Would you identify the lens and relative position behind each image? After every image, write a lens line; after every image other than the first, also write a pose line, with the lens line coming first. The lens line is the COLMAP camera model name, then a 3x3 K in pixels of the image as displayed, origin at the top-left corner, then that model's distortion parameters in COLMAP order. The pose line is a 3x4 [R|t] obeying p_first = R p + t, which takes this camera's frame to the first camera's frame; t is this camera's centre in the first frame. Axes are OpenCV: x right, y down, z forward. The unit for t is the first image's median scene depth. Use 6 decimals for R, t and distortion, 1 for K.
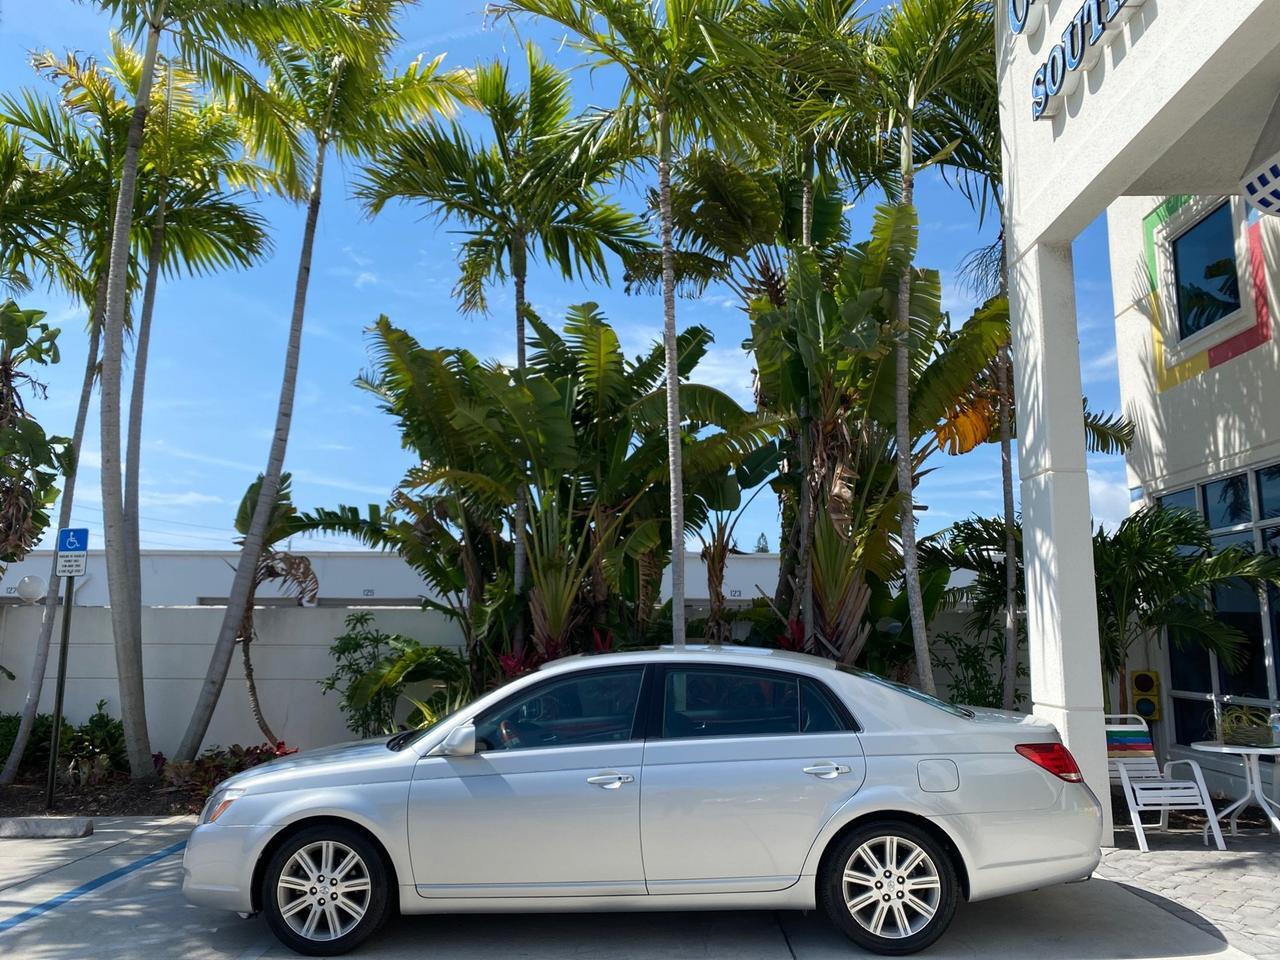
lens RADIAL K [[981.2, 0, 638.4], [0, 981.2, 471.3], [0, 0, 1]] dist [0.029288, -0.036720]
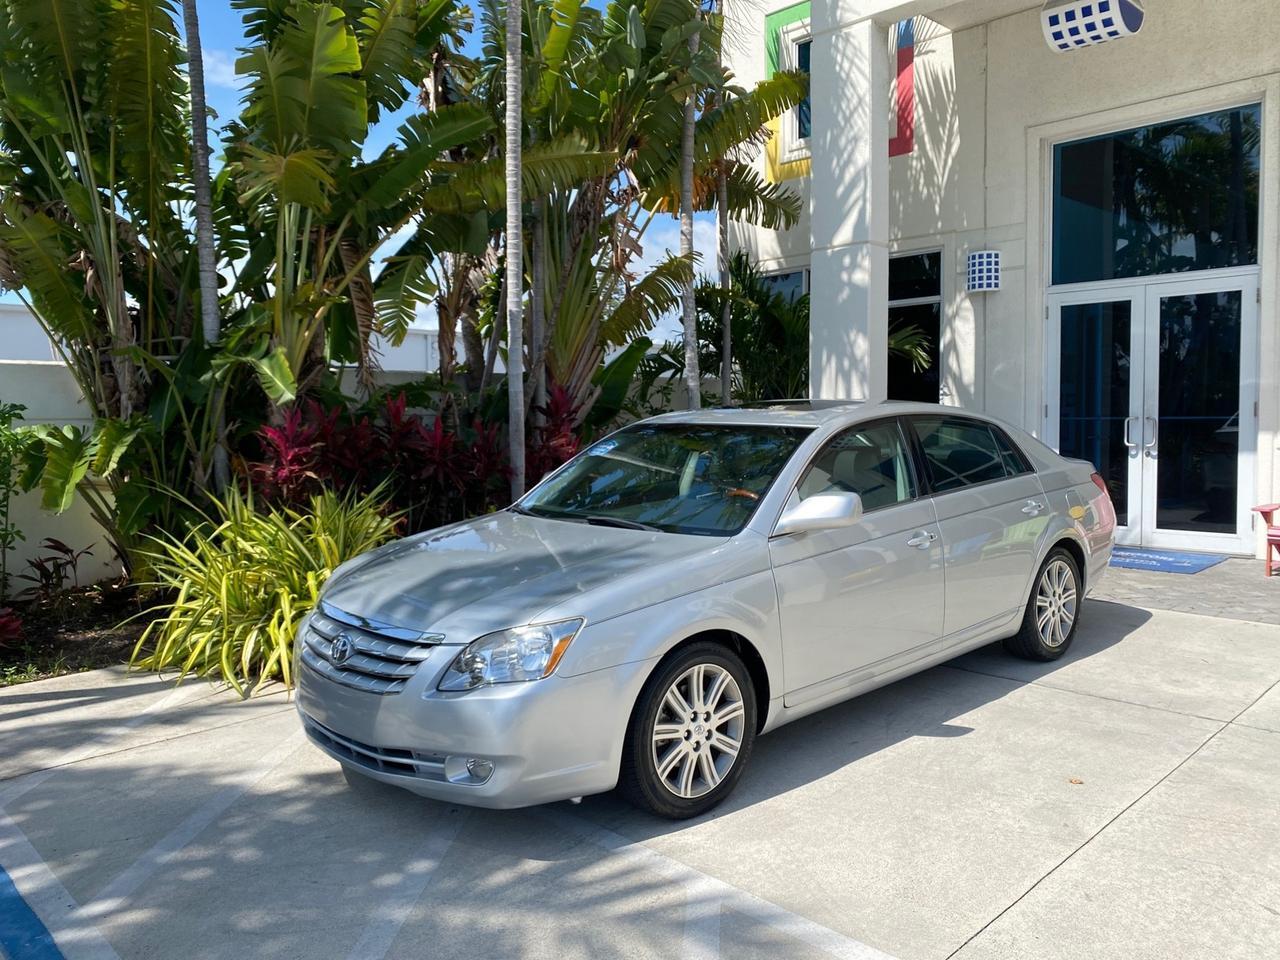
lens RADIAL K [[981.2, 0, 642.0], [0, 981.2, 470.3], [0, 0, 1]] dist [0.029288, -0.036720]
pose [[0.707241, -0.056319, 0.704726, -0.448528], [-0.099205, 0.979053, 0.177801, 0.063428], [-0.699978, -0.195661, 0.686839, 0.309115]]
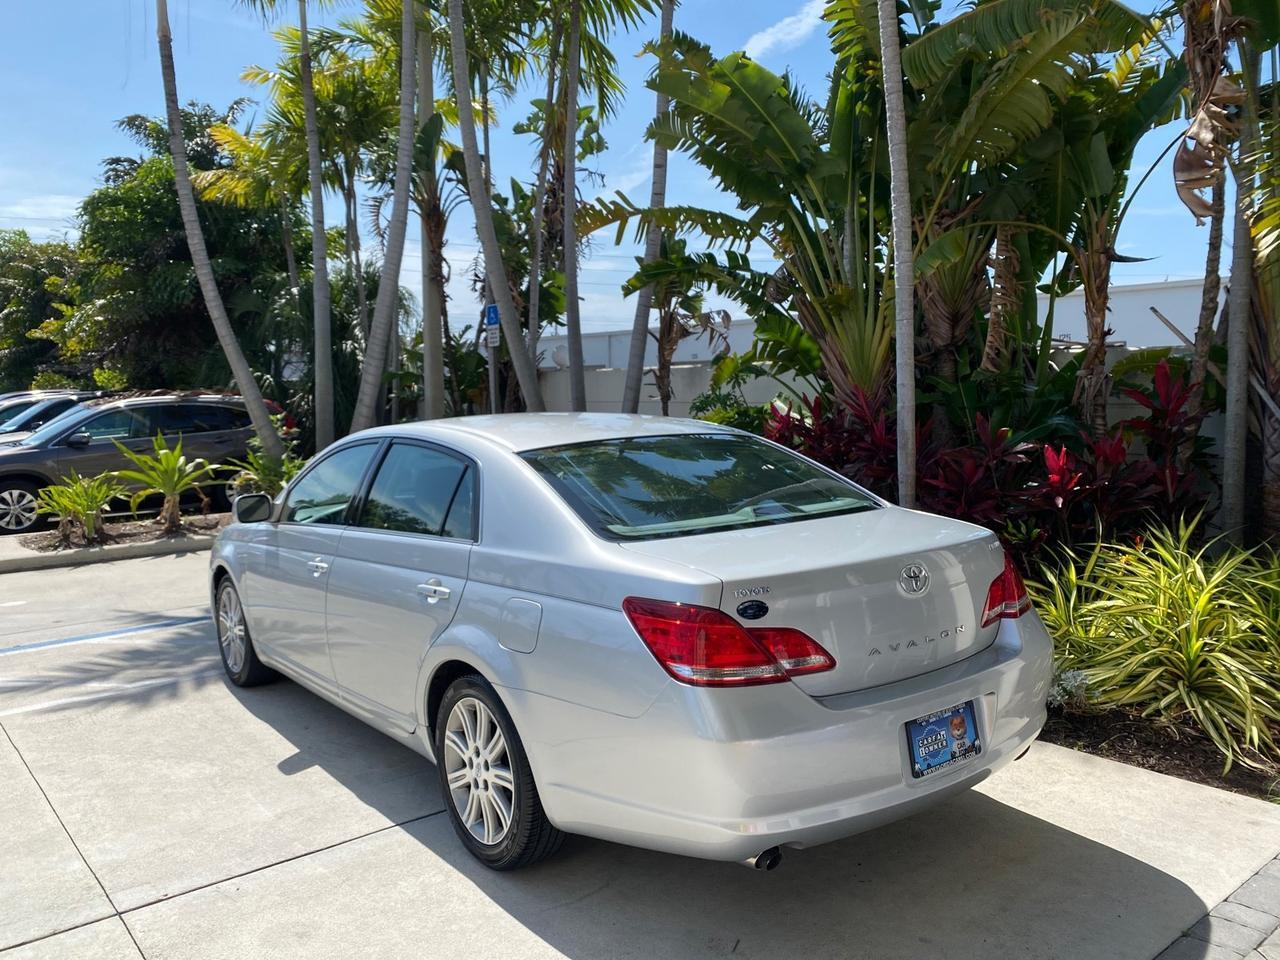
lens RADIAL K [[981.2, 0, 641.6], [0, 981.2, 477.2], [0, 0, 1]] dist [0.029288, -0.036720]
pose [[0.645658, 0.054715, -0.761664, 0.432941], [0.141226, 0.971668, 0.189517, 0.061129], [0.750454, -0.229930, 0.619638, 0.374166]]
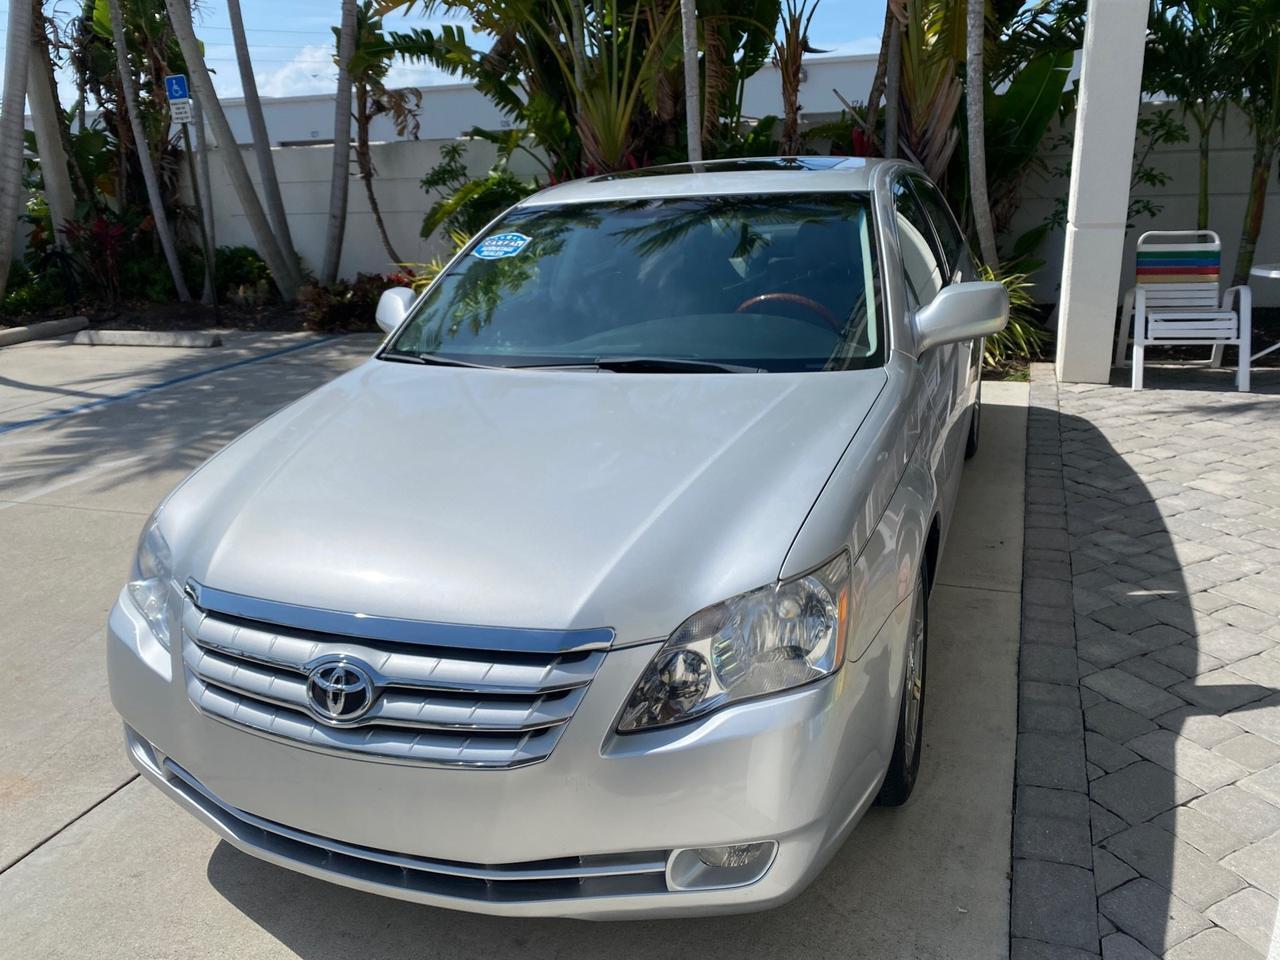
lens RADIAL K [[981.2, 0, 638.0], [0, 981.2, 469.5], [0, 0, 1]] dist [0.029288, -0.036720]
pose [[0.937924, 0.063649, -0.340950, 0.302383], [0.098684, 0.893417, 0.438254, 0.019419], [0.332505, -0.444696, 0.831677, 0.079149]]
